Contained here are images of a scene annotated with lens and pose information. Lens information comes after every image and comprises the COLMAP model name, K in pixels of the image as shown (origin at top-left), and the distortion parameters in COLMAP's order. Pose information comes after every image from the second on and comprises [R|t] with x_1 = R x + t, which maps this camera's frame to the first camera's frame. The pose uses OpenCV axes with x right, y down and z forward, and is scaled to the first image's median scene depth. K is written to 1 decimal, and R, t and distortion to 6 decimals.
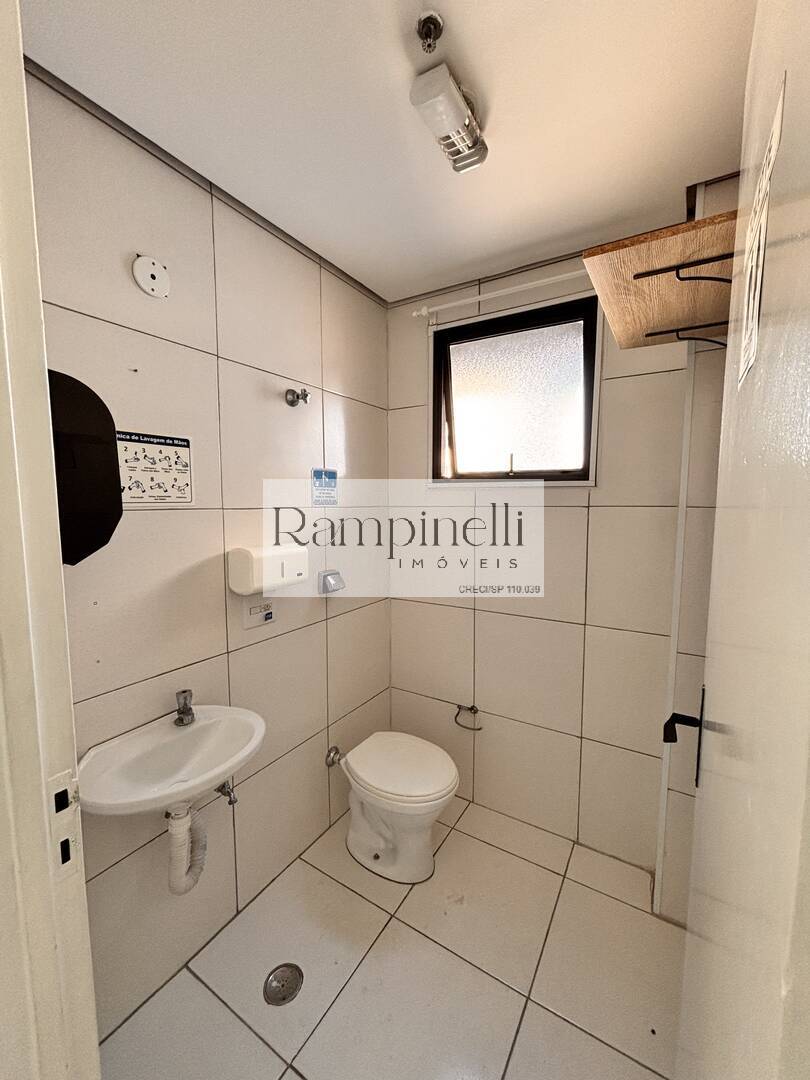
lens RADIAL K [[436.0, 0, 409.7], [0, 436.0, 541.1], [0, 0, 1]] dist [-0.000174, 0.001262]
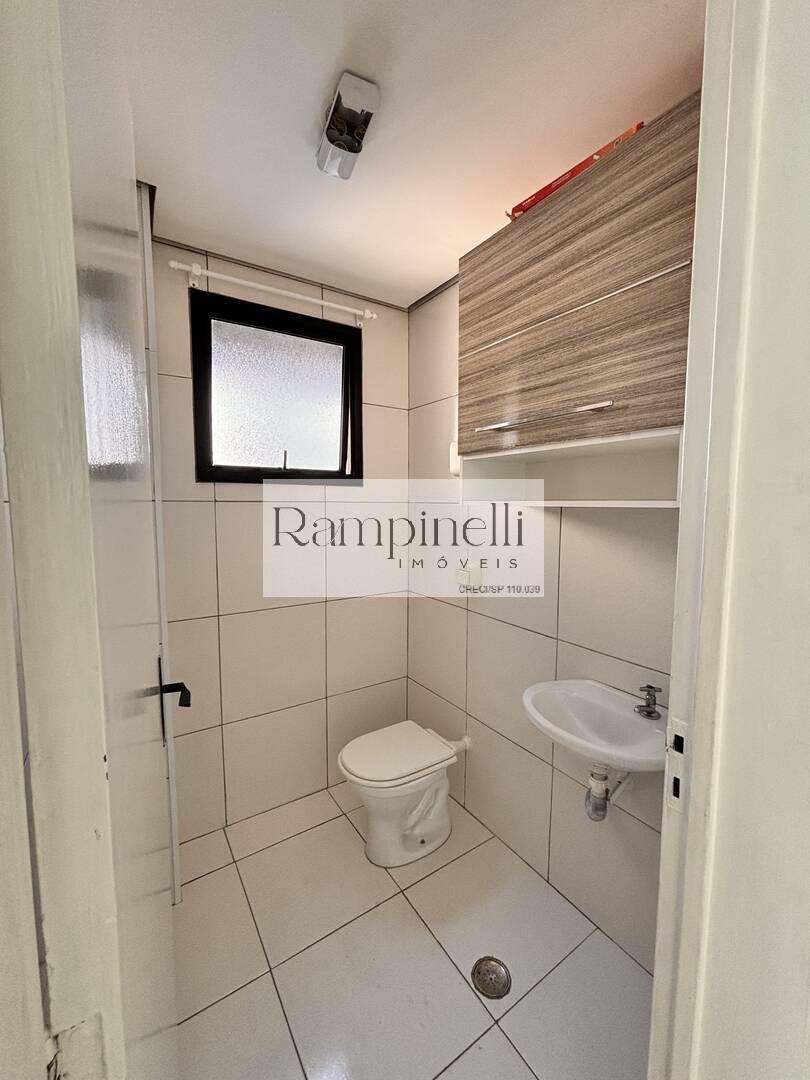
lens RADIAL K [[436.0, 0, 407.0], [0, 436.0, 537.9], [0, 0, 1]] dist [-0.000174, 0.001262]
pose [[0.430481, -0.082022, 0.898865, -0.830730], [0.079317, 0.995448, 0.052849, -0.038681], [-0.899108, 0.048545, 0.435027, 0.428667]]
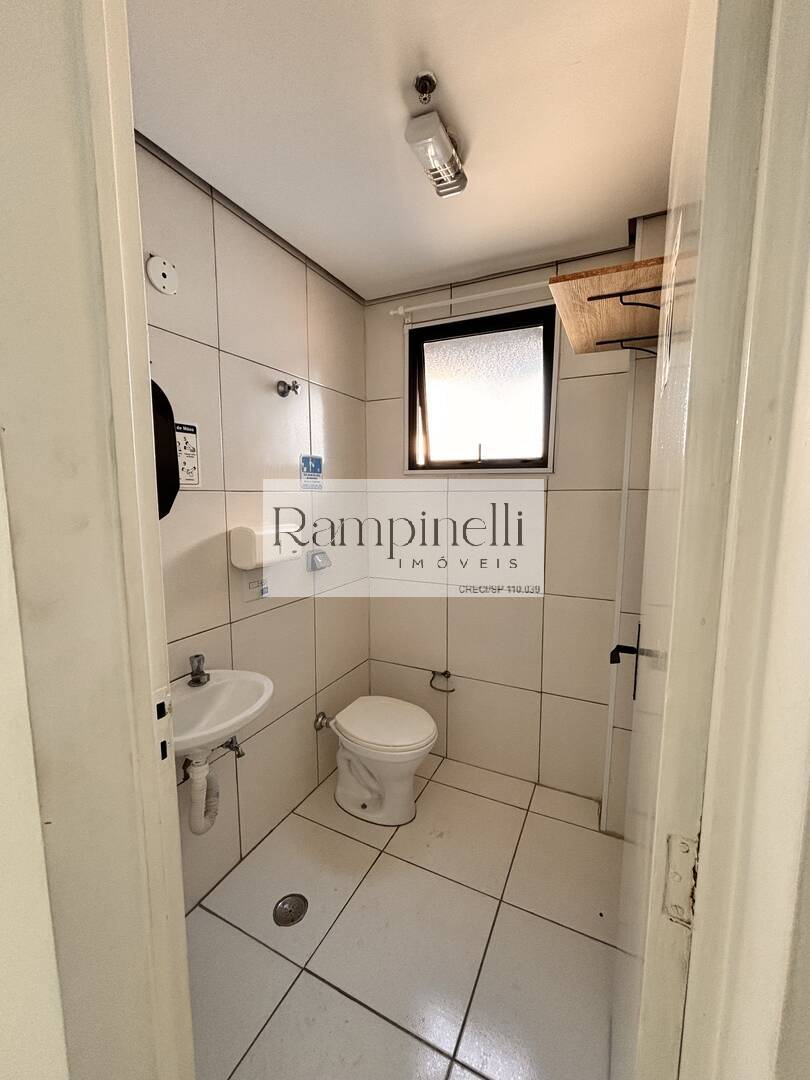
lens RADIAL K [[436.0, 0, 408.6], [0, 436.0, 542.2], [0, 0, 1]] dist [-0.000174, 0.001262]
pose [[0.995301, -0.011435, 0.096154, -0.079125], [0.009231, 0.999685, 0.023340, 0.032975], [-0.096390, -0.022343, 0.995093, -0.131743]]
